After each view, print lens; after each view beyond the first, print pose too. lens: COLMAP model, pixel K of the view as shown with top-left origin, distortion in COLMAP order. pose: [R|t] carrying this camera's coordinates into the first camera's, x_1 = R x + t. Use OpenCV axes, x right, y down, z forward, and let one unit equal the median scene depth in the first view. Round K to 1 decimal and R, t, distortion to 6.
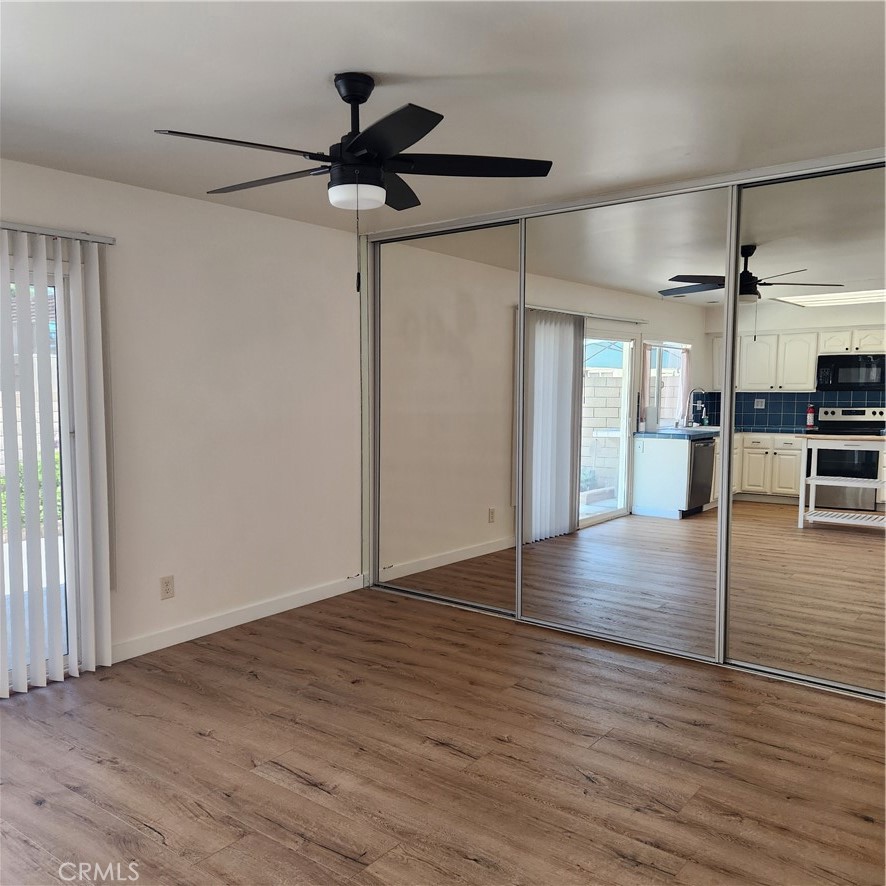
lens RADIAL K [[794.4, 0, 445.9], [0, 794.4, 444.8], [0, 0, 1]] dist [0.076023, -0.056704]
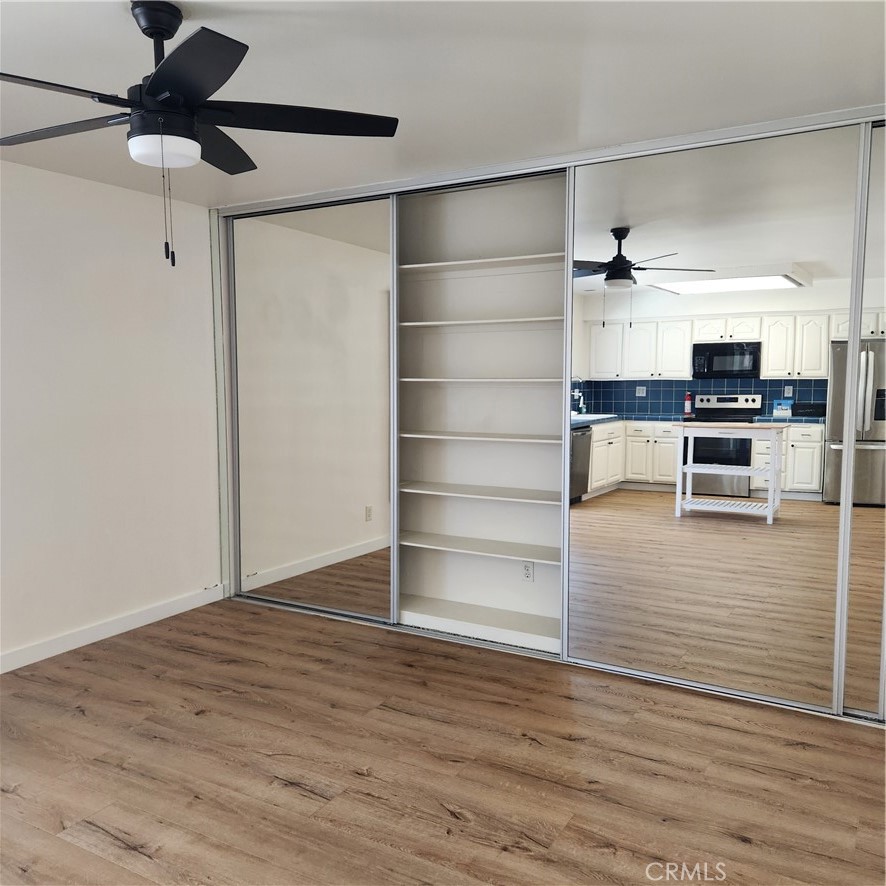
lens RADIAL K [[794.4, 0, 446.5], [0, 794.4, 441.0], [0, 0, 1]] dist [0.076023, -0.056704]
pose [[0.991648, -0.017370, 0.127796, 0.050474], [0.016172, 0.999815, 0.010405, -0.008210], [-0.127953, -0.008252, 0.991746, 0.092594]]
